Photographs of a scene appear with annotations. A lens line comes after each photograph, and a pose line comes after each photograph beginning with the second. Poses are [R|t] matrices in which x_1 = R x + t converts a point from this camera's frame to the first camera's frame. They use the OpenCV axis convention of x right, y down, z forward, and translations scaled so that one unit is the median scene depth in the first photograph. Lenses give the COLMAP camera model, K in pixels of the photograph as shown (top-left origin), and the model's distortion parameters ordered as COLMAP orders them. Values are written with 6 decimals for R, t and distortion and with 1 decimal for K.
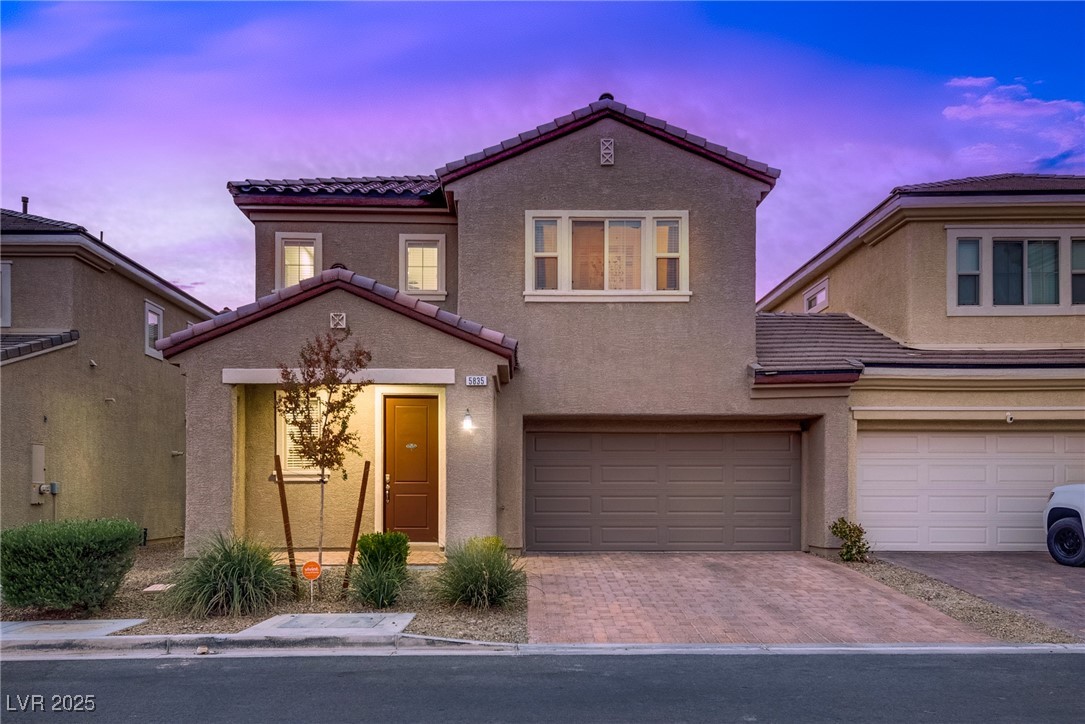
lens RADIAL K [[595.9, 0, 542.0], [0, 595.9, 492.7], [0, 0, 1]] dist [0.004041, 0.000502]
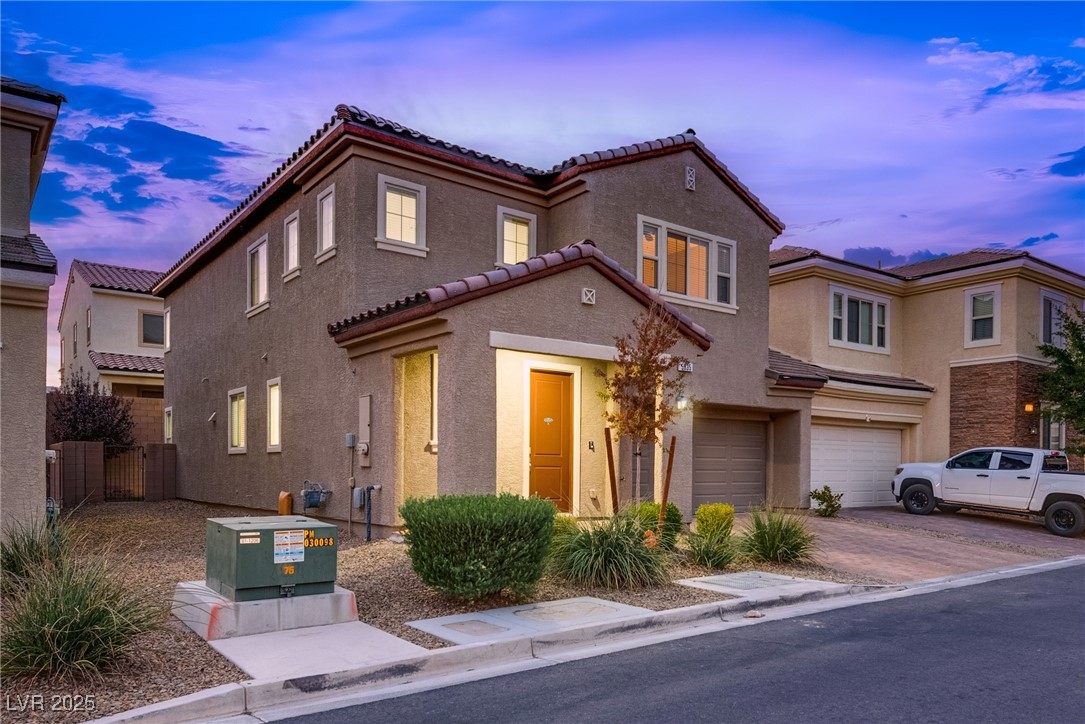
lens RADIAL K [[562.4, 0, 540.2], [0, 562.4, 473.9], [0, 0, 1]] dist [0.002904, 0.000124]
pose [[0.885231, 0.001311, 0.465149, -0.668428], [-0.007229, 0.999914, 0.010938, 0.004037], [-0.465095, -0.013045, 0.885165, 0.141773]]
